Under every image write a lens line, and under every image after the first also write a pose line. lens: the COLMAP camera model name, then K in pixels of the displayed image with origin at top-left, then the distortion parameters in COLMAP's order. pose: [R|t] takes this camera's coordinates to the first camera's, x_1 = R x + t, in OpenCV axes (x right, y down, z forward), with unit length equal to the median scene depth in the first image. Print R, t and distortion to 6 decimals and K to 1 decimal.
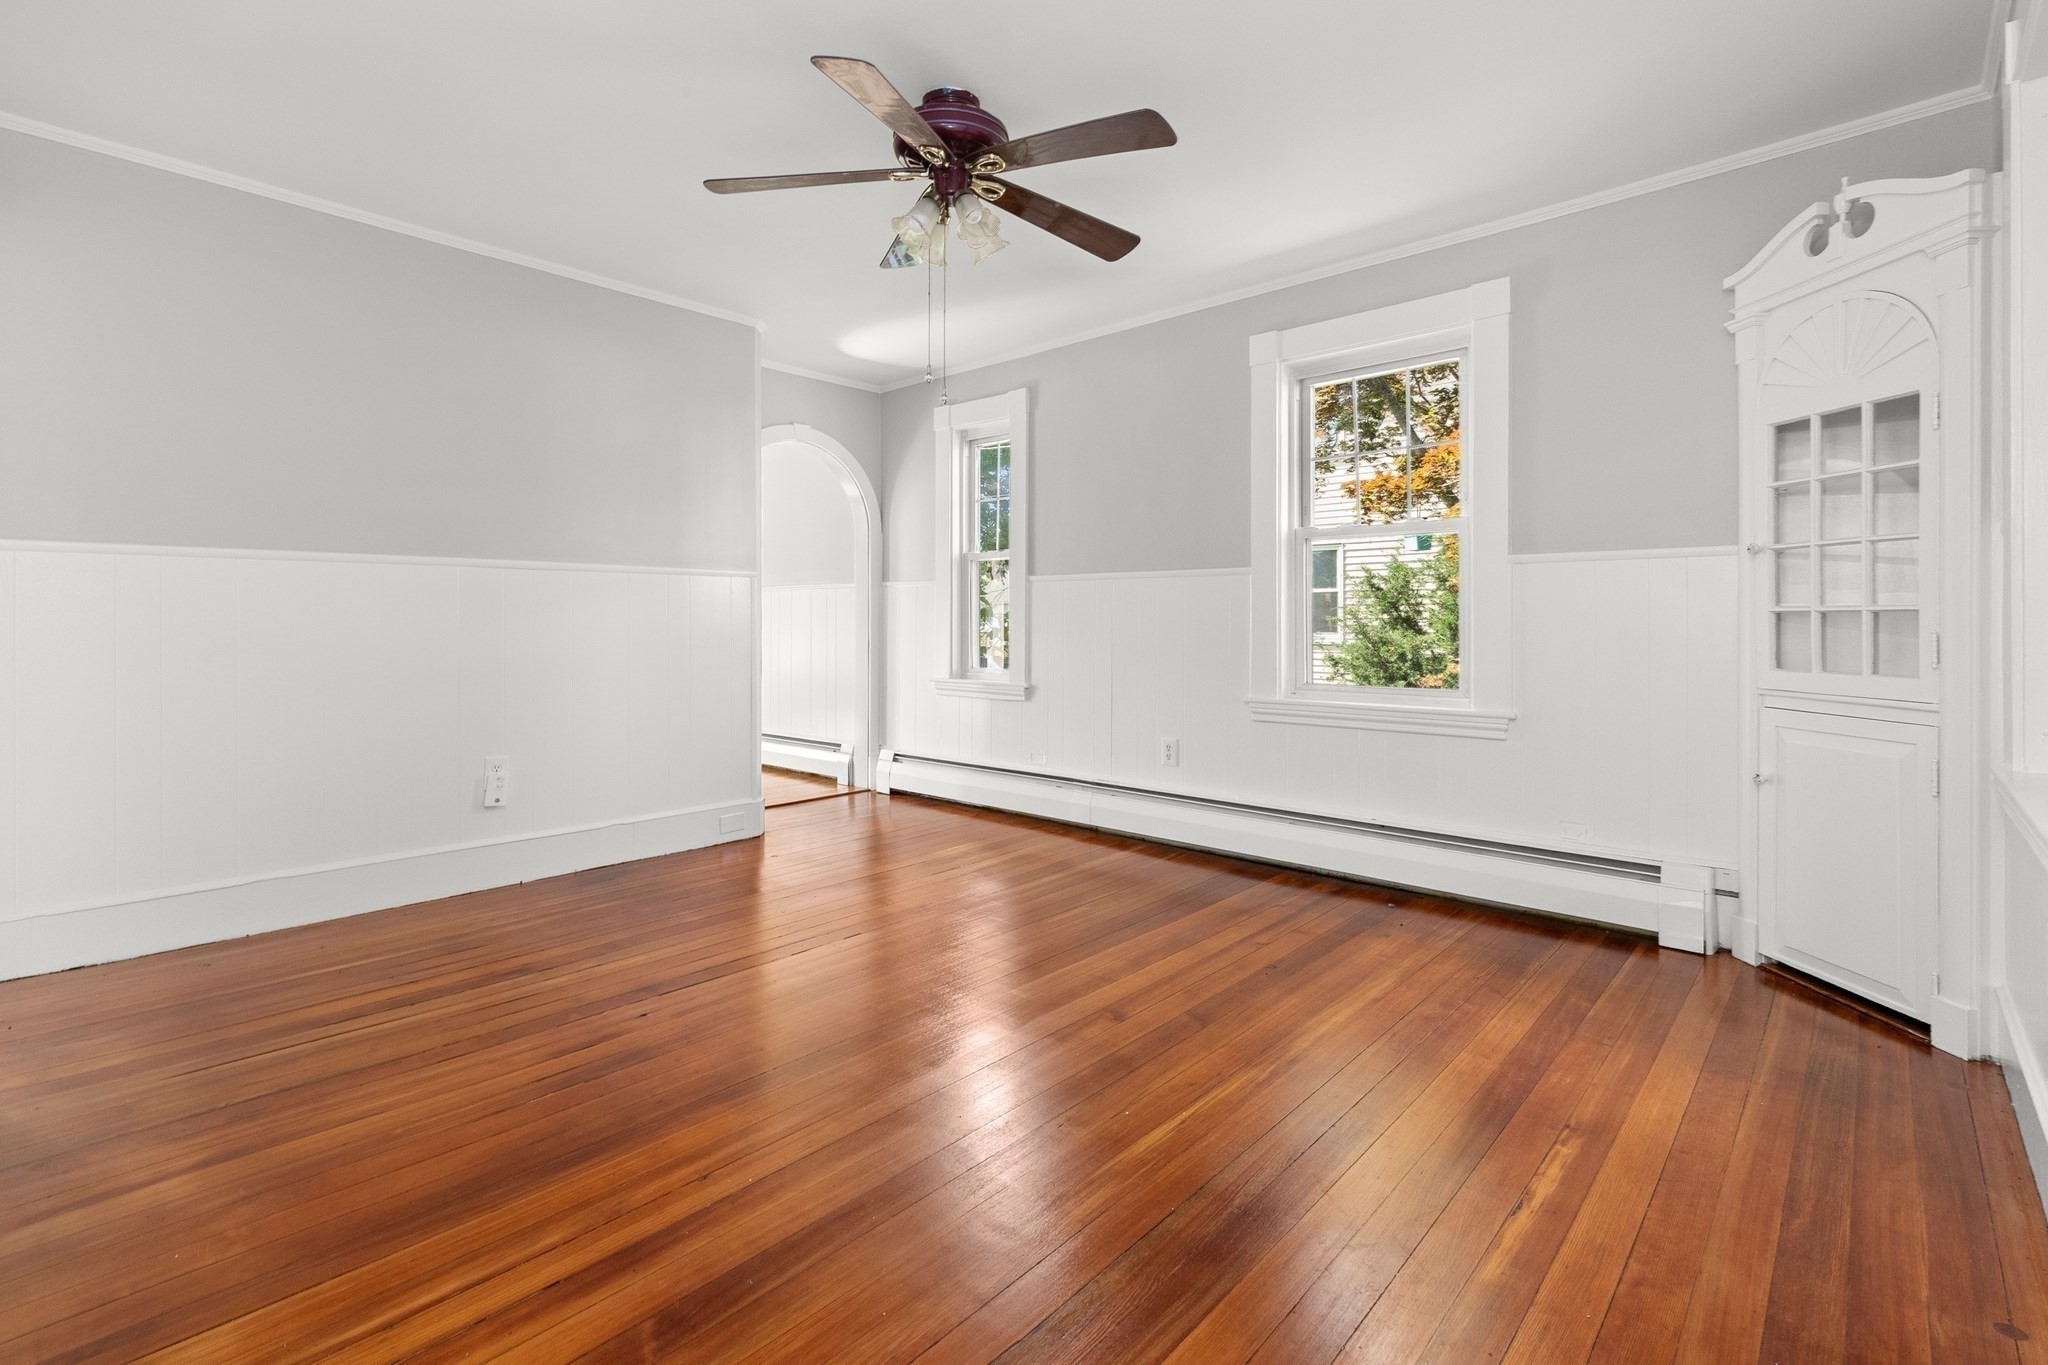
lens RADIAL K [[926.5, 0, 1024.6], [0, 926.5, 627.9], [0, 0, 1]] dist [0.000382, 0.000004]
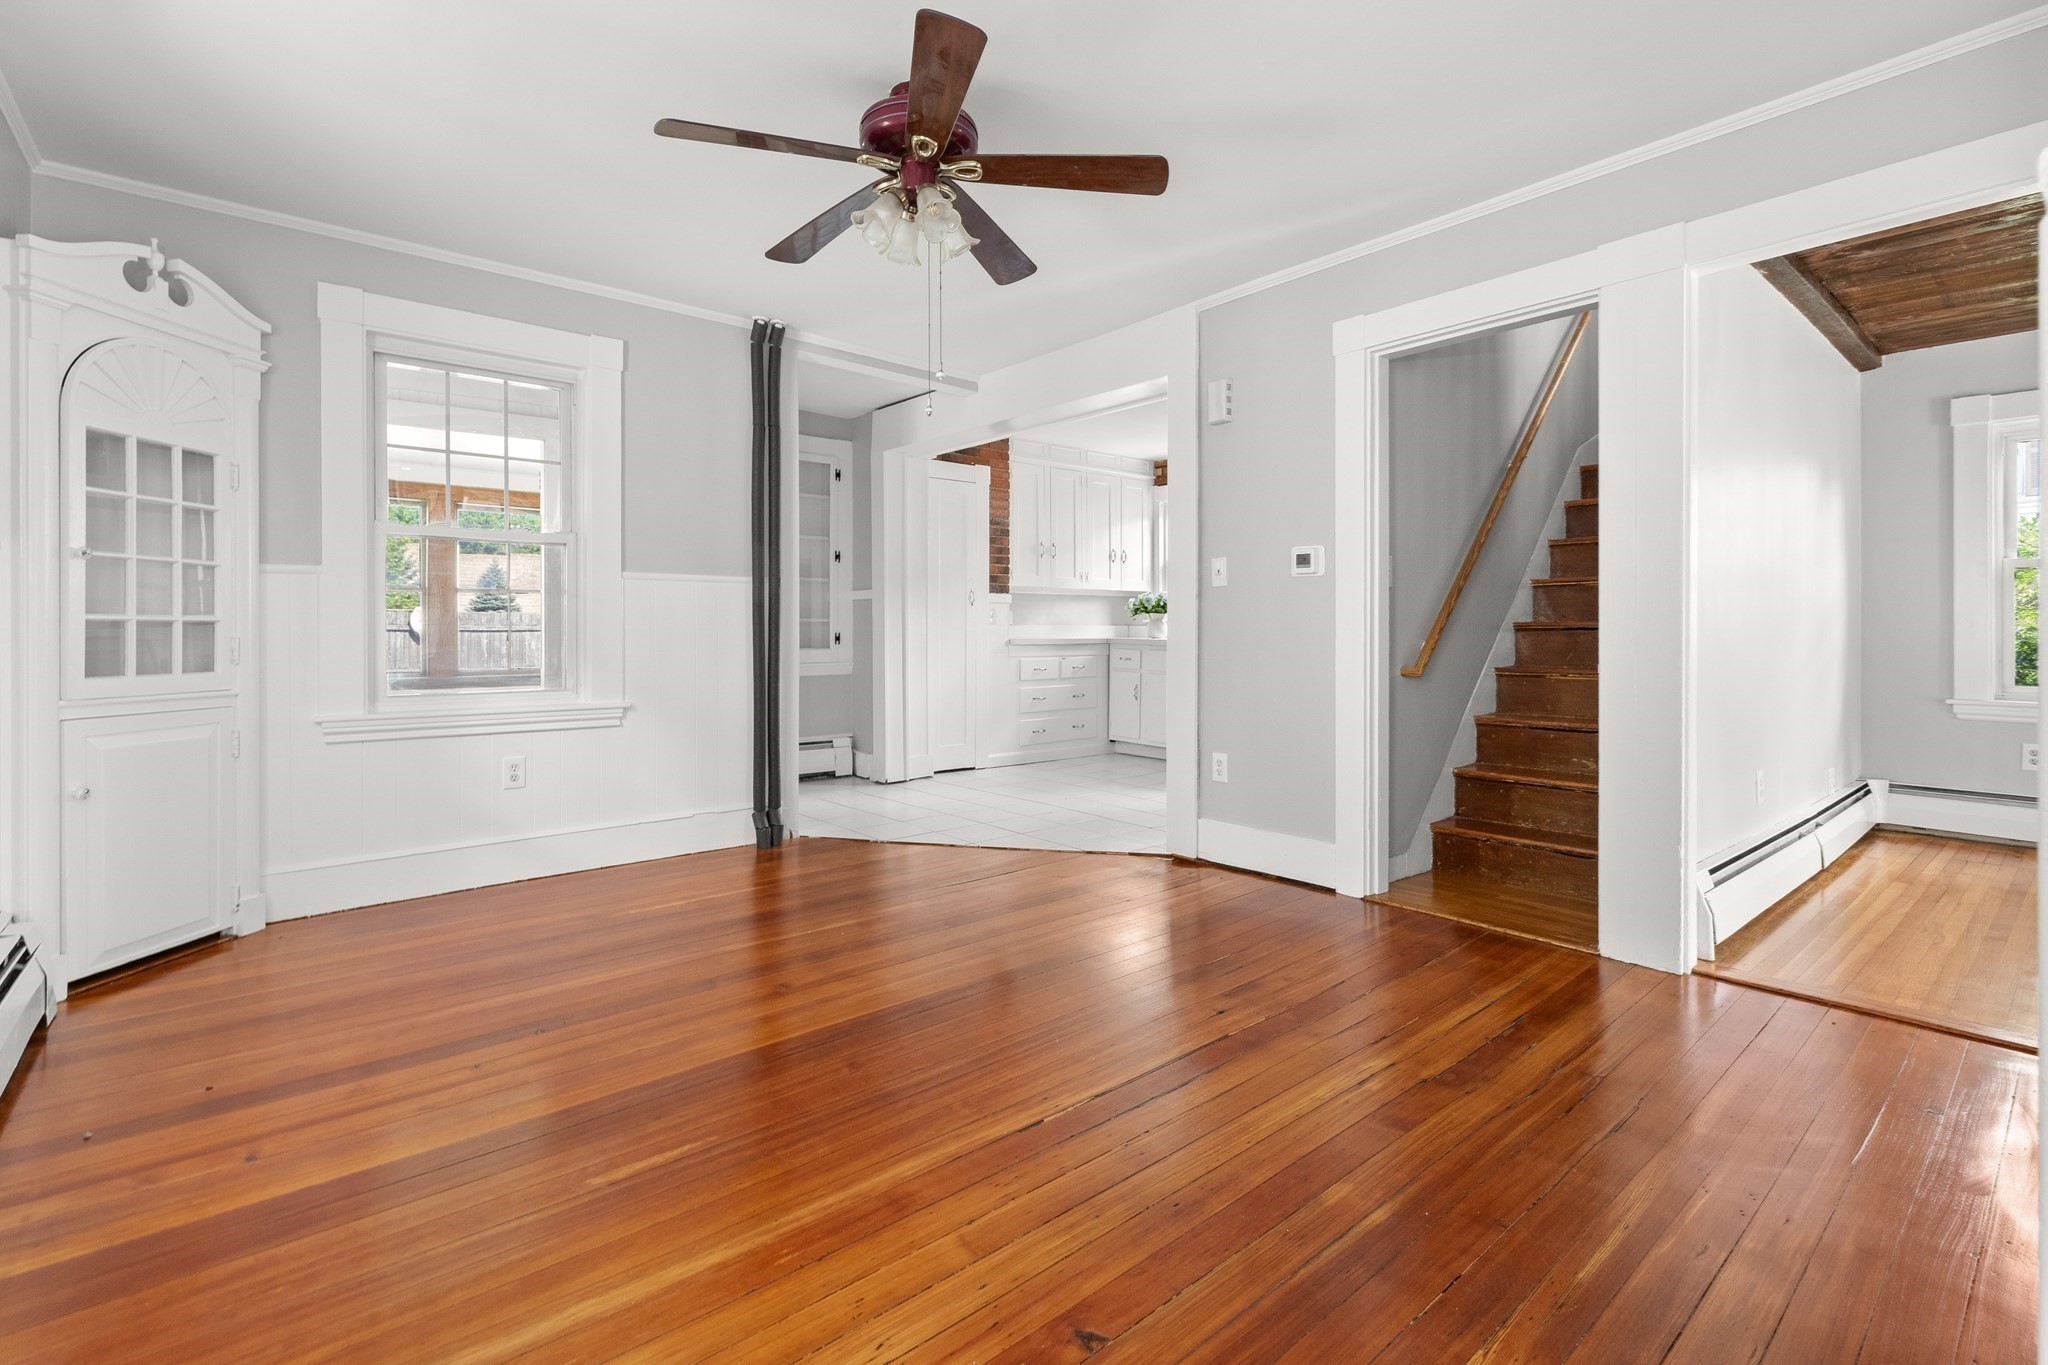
lens RADIAL K [[926.5, 0, 1024.6], [0, 926.5, 627.9], [0, 0, 1]] dist [0.000382, 0.000004]
pose [[-0.991917, -0.000290, 0.126888, -0.318913], [-0.000297, 1.000000, -0.000039, -0.007608], [-0.126888, -0.000077, -0.991917, 1.995135]]
